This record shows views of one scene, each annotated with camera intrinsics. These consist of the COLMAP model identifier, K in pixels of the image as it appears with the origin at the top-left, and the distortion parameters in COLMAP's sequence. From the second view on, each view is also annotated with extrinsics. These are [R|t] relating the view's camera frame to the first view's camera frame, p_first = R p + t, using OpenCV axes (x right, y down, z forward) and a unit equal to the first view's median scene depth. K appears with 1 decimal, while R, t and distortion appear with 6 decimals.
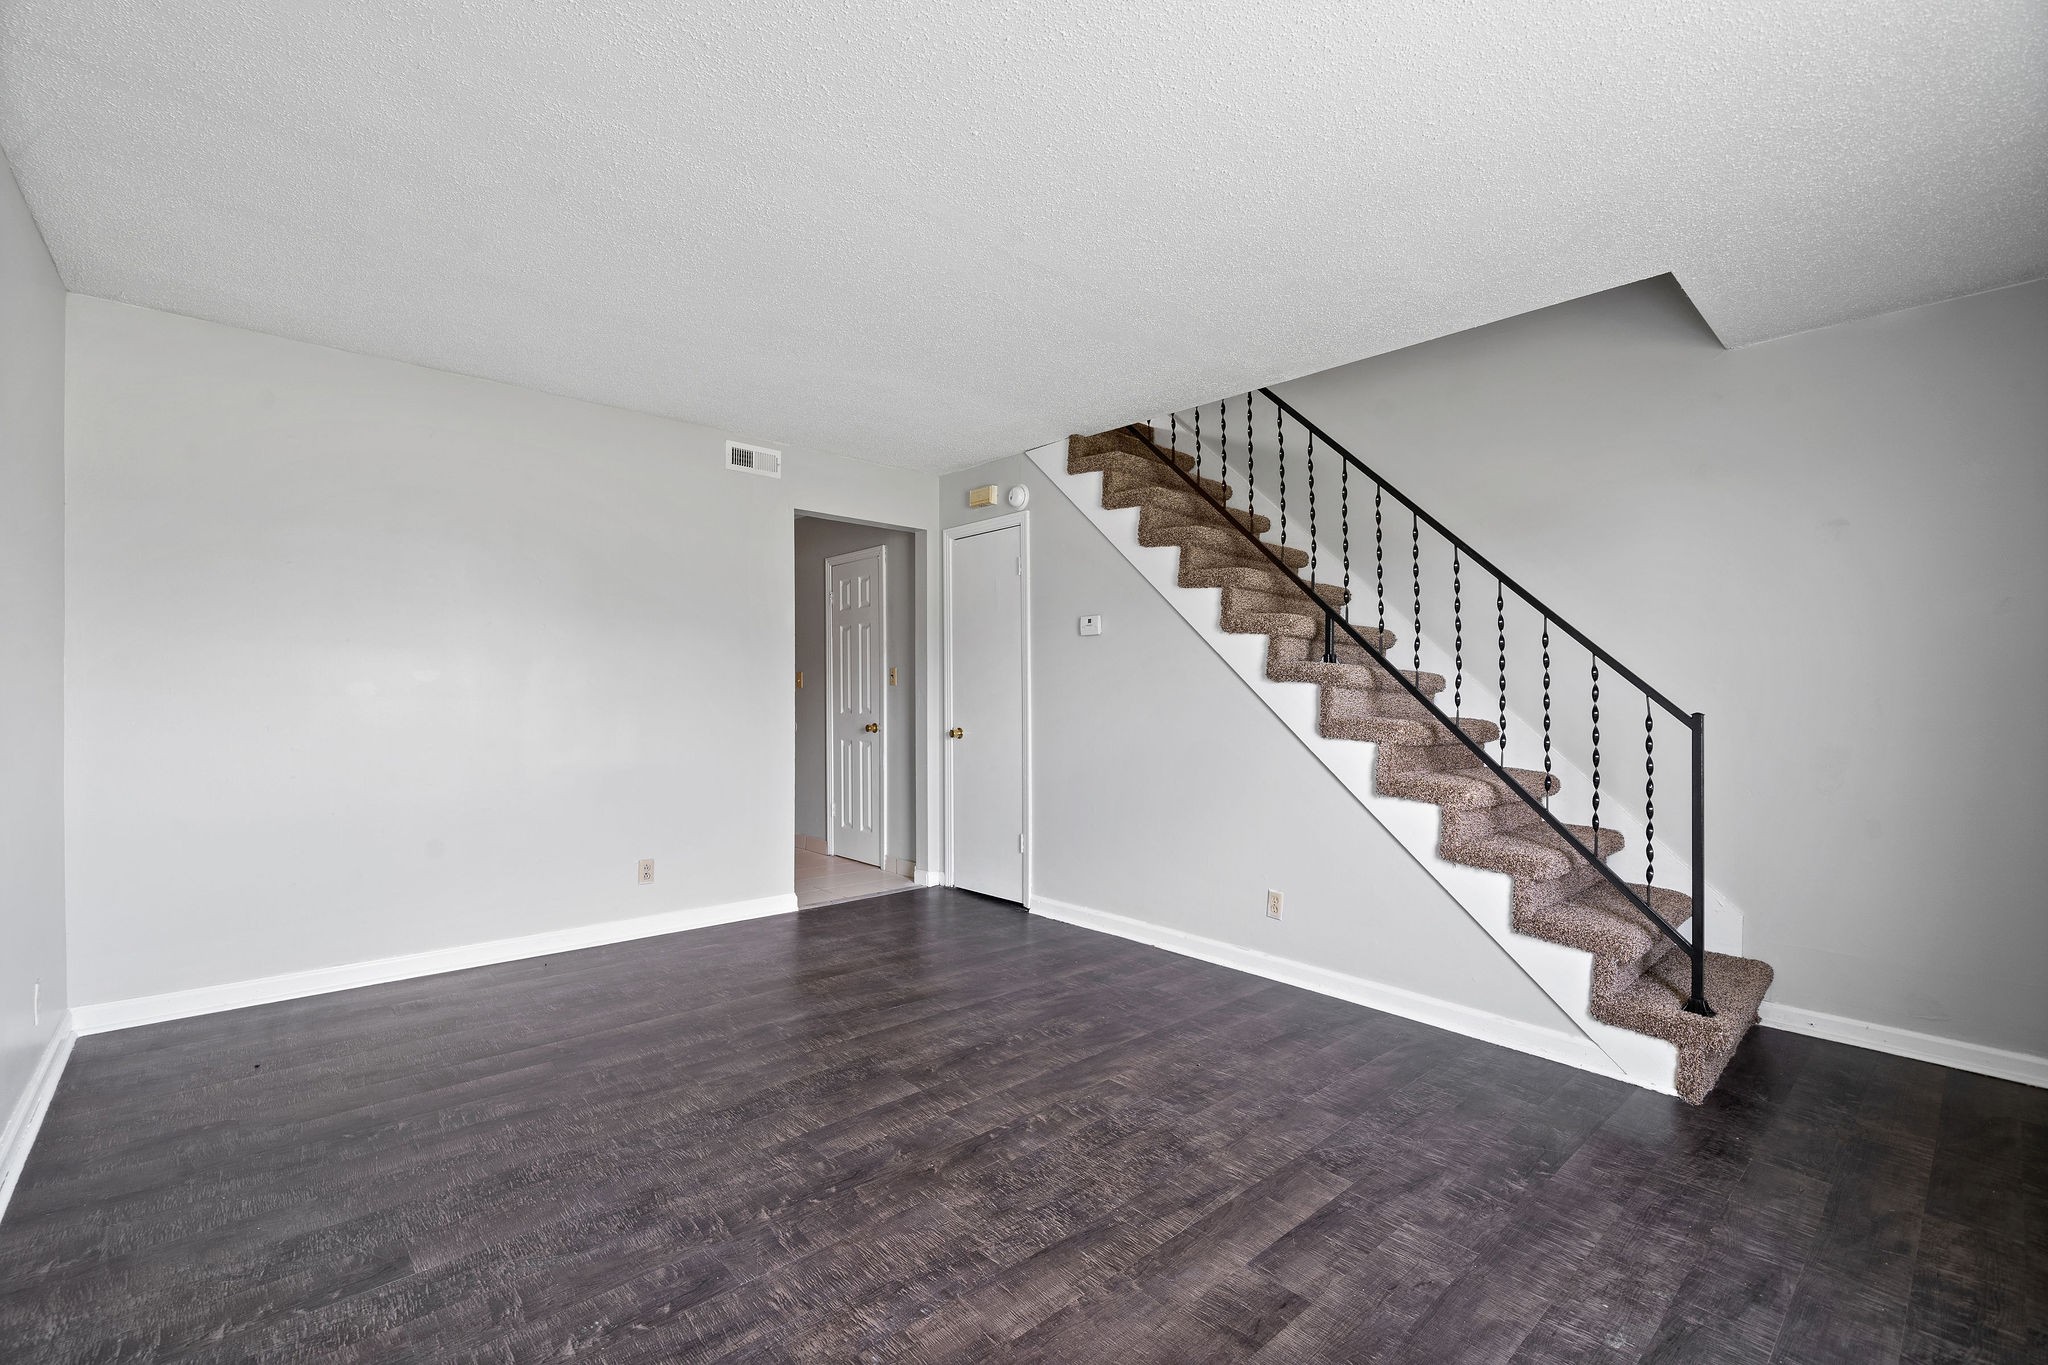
lens RADIAL K [[877.5, 0, 1024.4], [0, 877.5, 692.0], [0, 0, 1]] dist [0.000079, -0.000264]
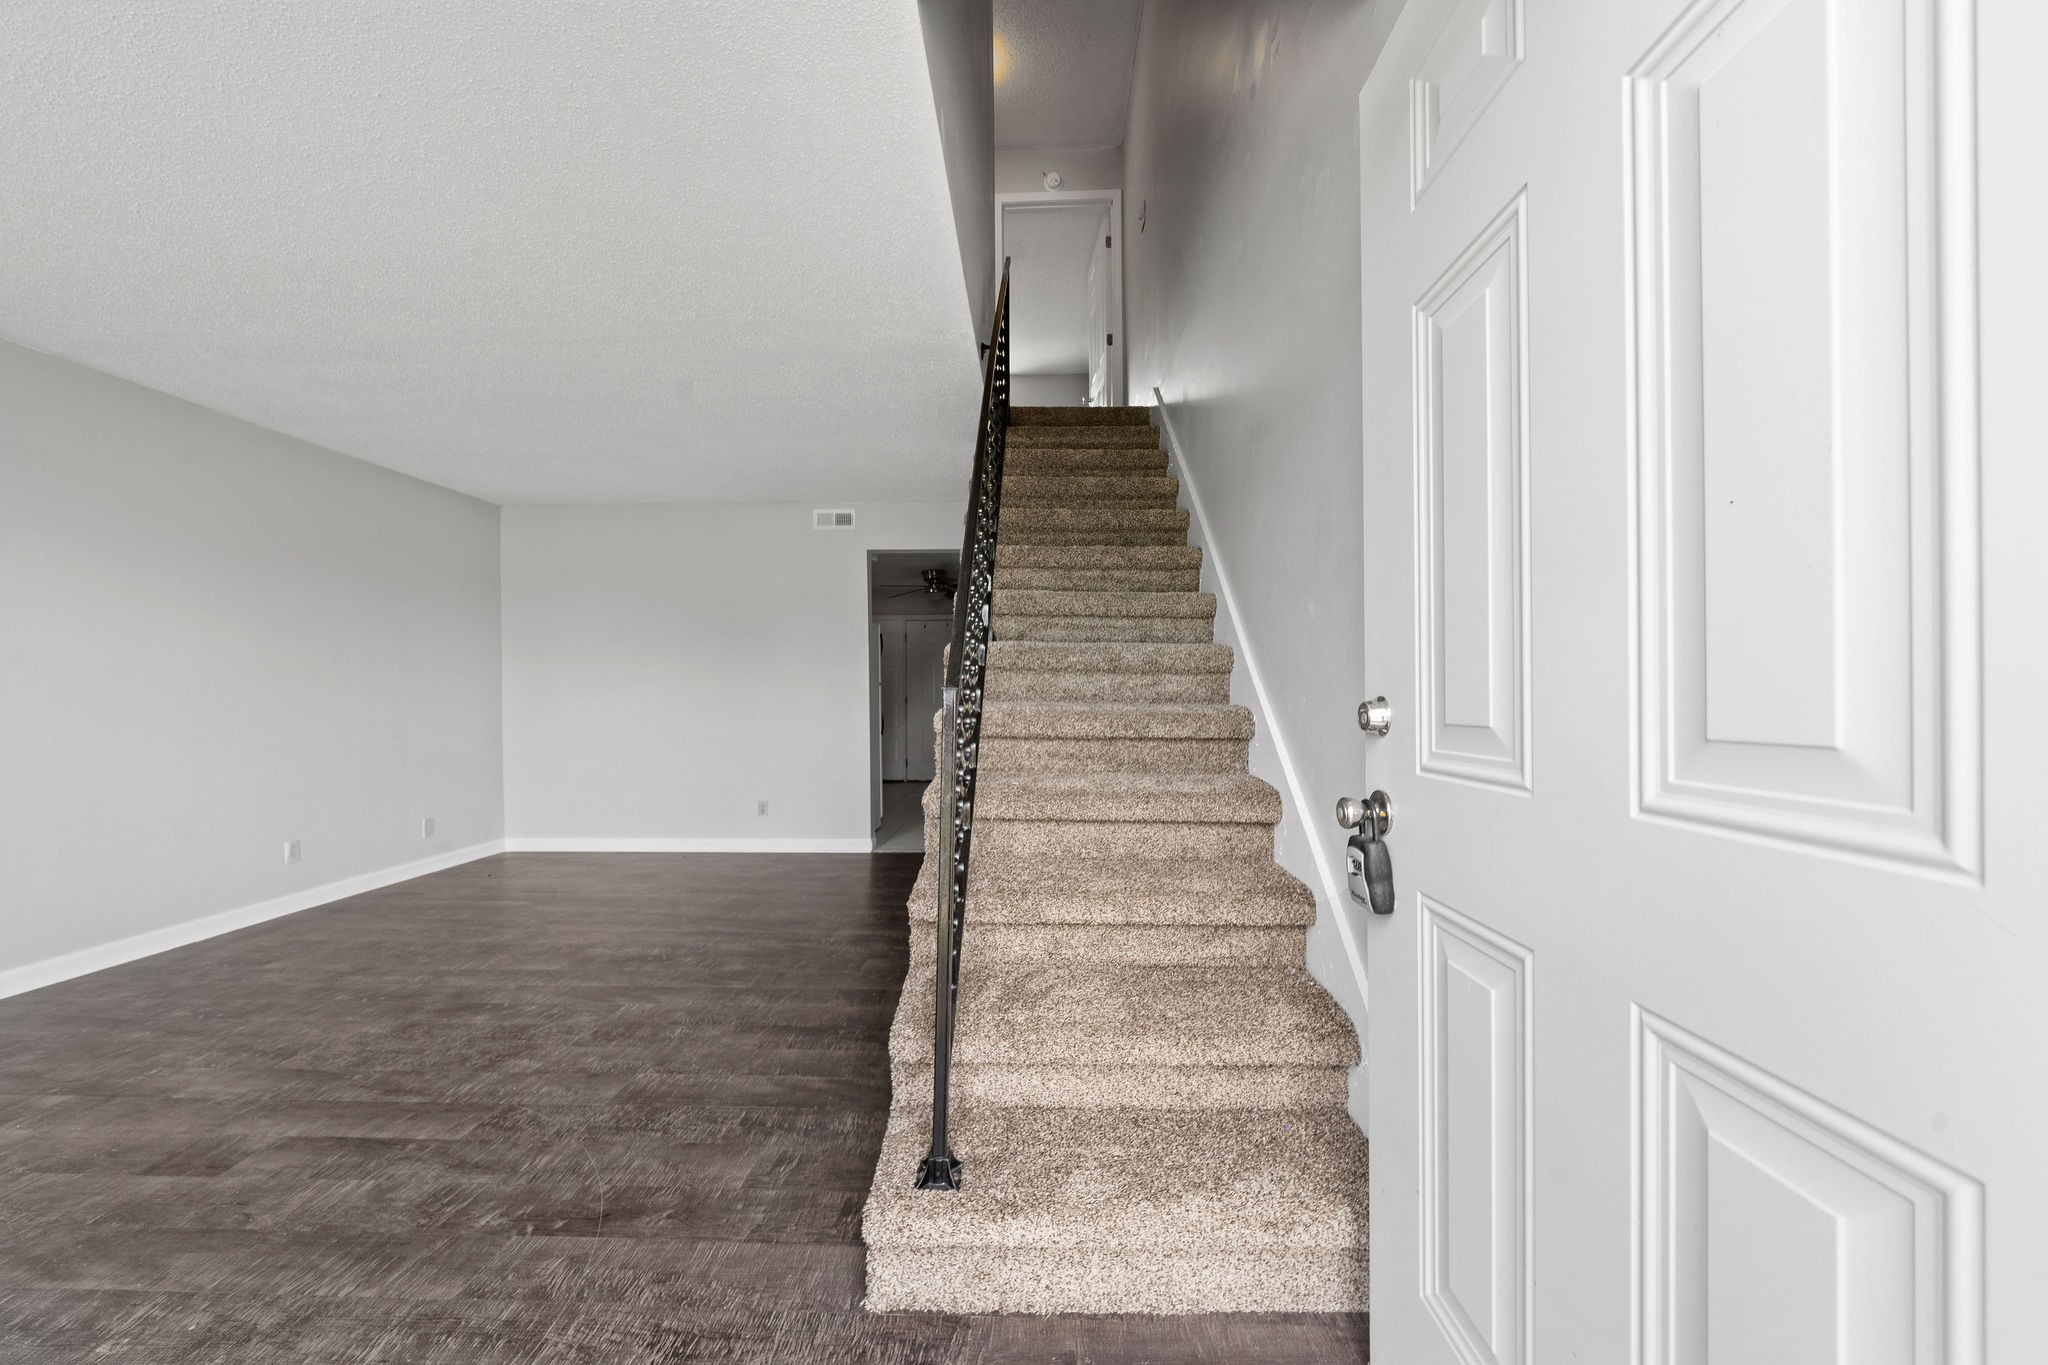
lens RADIAL K [[707.7, 0, 1028.1], [0, 707.7, 693.6], [0, 0, 1]] dist [-0.003297, -0.000251]
pose [[0.726670, -0.011776, -0.686886, 1.305371], [0.008440, 0.999931, -0.008214, 0.039790], [0.686935, 0.000172, 0.726719, 0.772514]]
